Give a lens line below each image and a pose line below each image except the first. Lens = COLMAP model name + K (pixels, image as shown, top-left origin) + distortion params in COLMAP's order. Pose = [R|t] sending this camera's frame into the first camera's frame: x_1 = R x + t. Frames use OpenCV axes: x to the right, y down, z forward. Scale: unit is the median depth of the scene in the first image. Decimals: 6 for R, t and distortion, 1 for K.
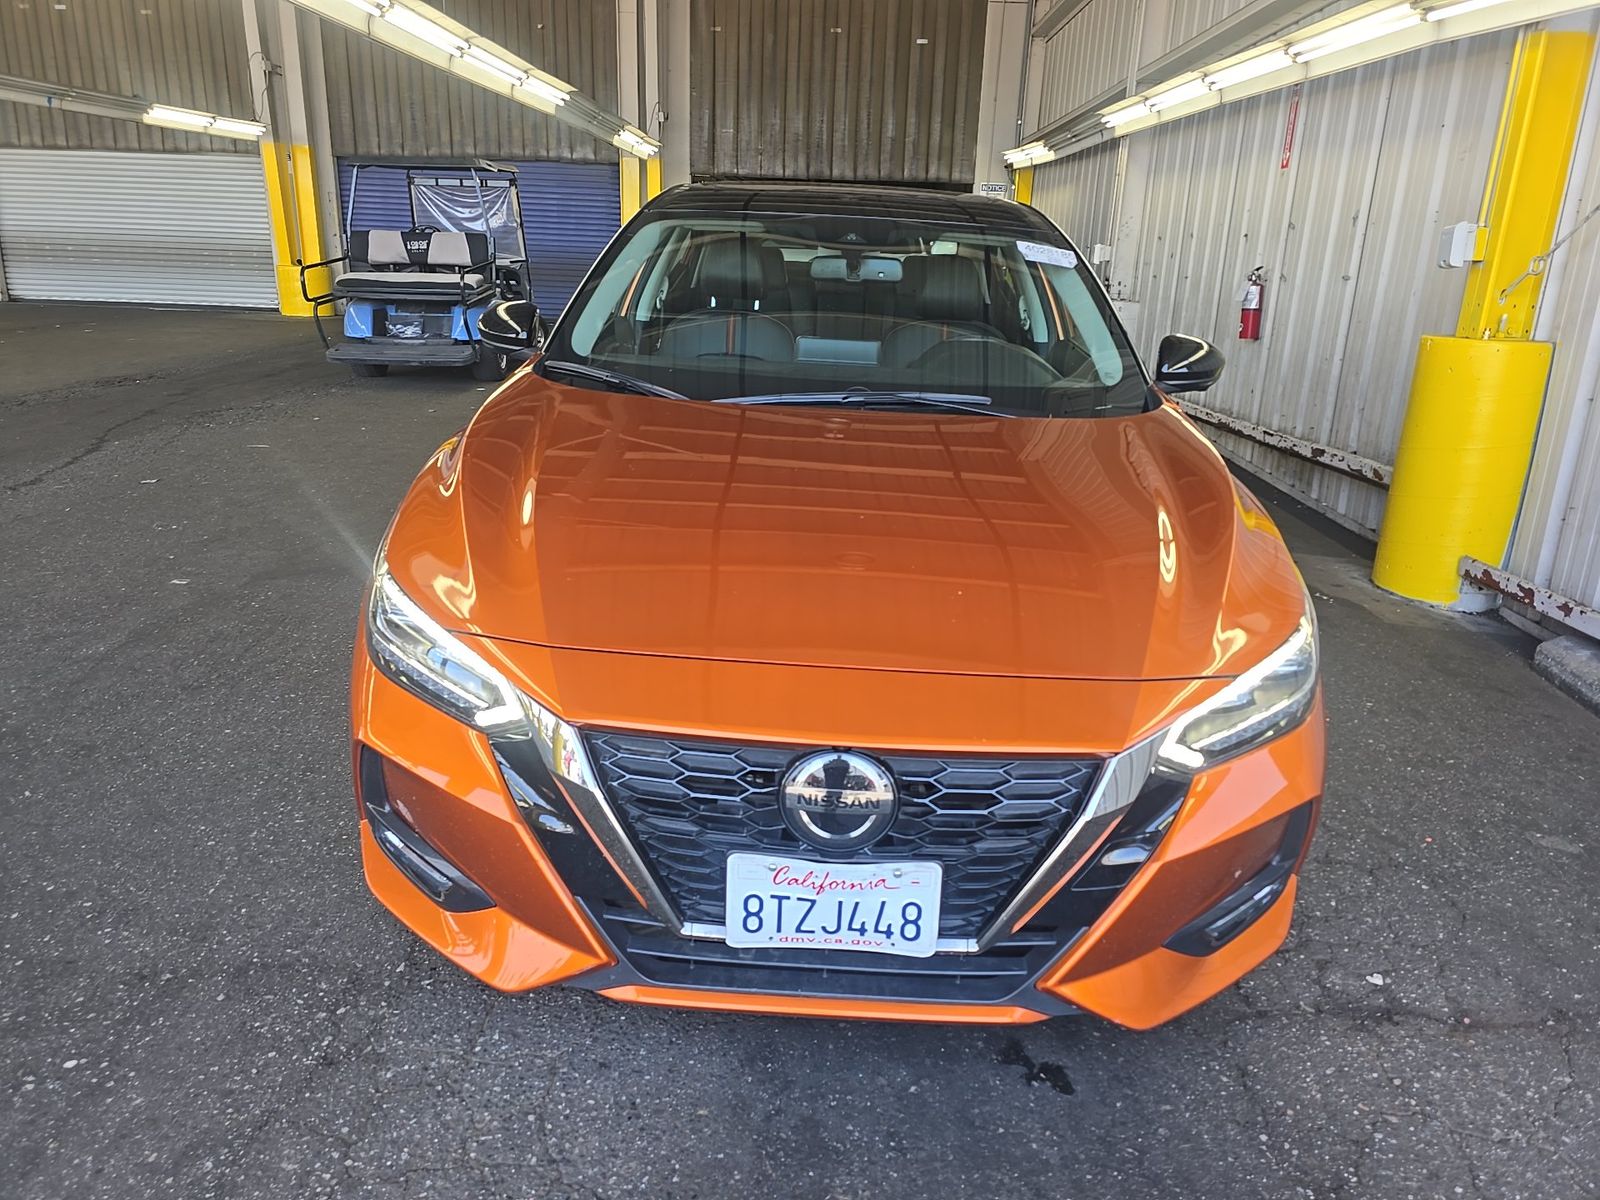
lens RADIAL K [[1088.4, 0, 797.9], [0, 1088.4, 601.3], [0, 0, 1]] dist [0.030124, -0.023840]
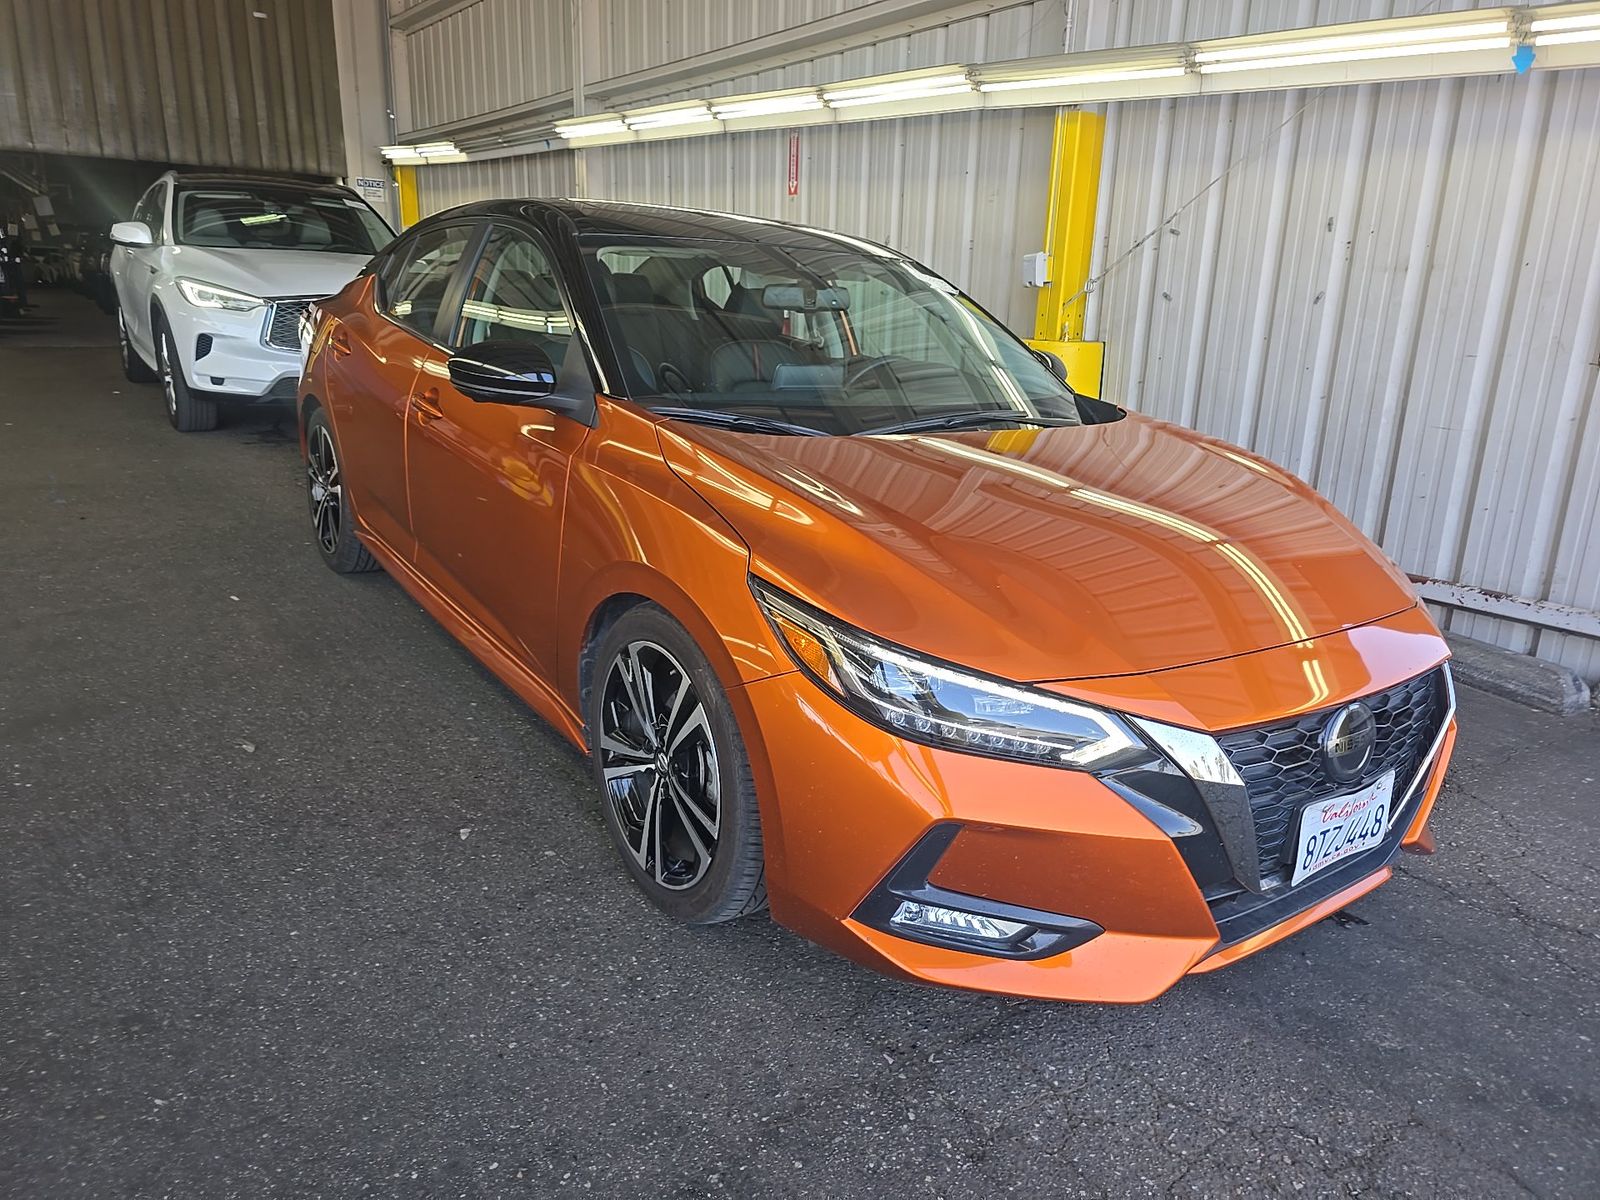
lens RADIAL K [[1088.4, 0, 804.1], [0, 1088.4, 598.2], [0, 0, 1]] dist [0.030124, -0.023840]
pose [[0.792632, -0.173220, 0.584576, -0.168991], [0.171340, 0.983438, 0.059089, -0.023736], [-0.585130, 0.053326, 0.809185, 0.047423]]
